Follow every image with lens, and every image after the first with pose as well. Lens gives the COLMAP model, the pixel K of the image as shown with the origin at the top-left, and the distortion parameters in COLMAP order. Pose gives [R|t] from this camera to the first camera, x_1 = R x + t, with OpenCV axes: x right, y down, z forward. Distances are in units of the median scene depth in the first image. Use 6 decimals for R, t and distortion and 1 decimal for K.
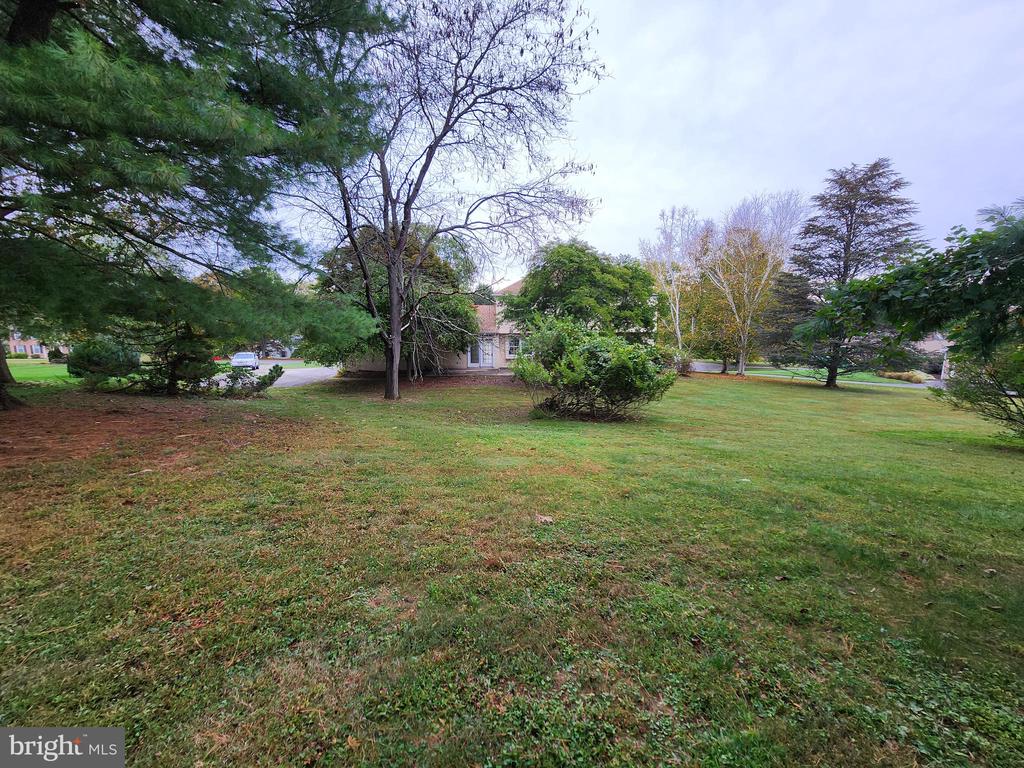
lens RADIAL K [[420.0, 0, 506.8], [0, 420.0, 383.4], [0, 0, 1]] dist [-0.002951, 0.001694]
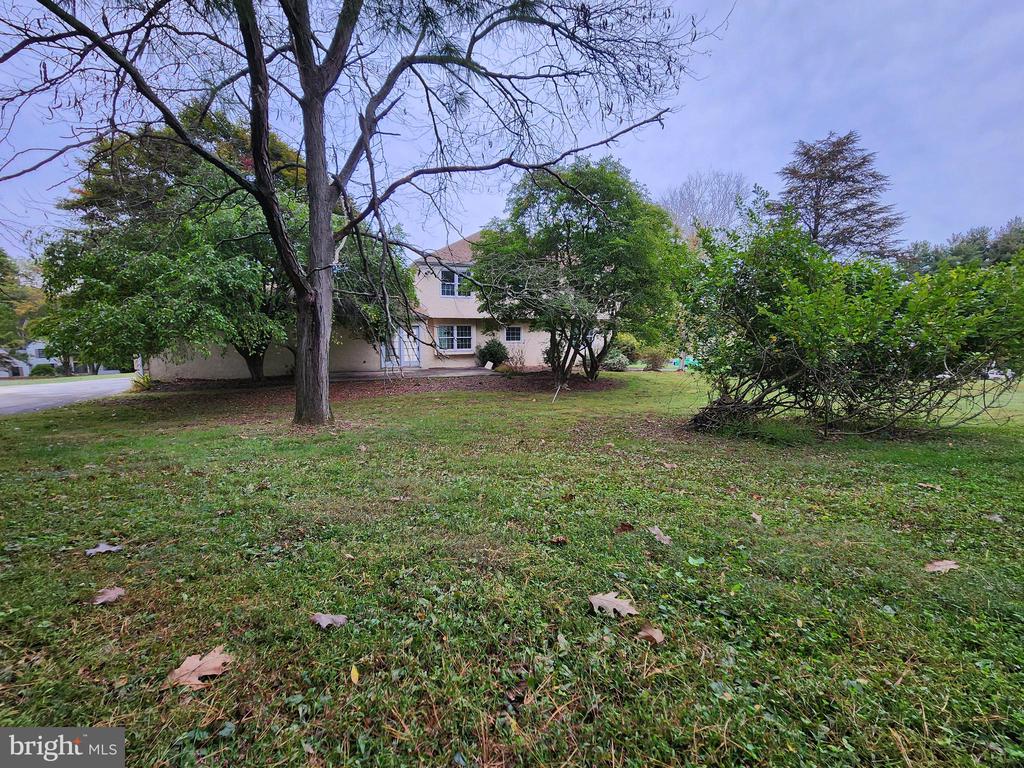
lens RADIAL K [[420.0, 0, 518.8], [0, 420.0, 384.6], [0, 0, 1]] dist [-0.002951, 0.001694]
pose [[0.926630, -0.043983, 0.373394, -0.174876], [0.052249, 0.998561, -0.012043, 0.010126], [-0.372327, 0.030669, 0.927595, 0.378834]]
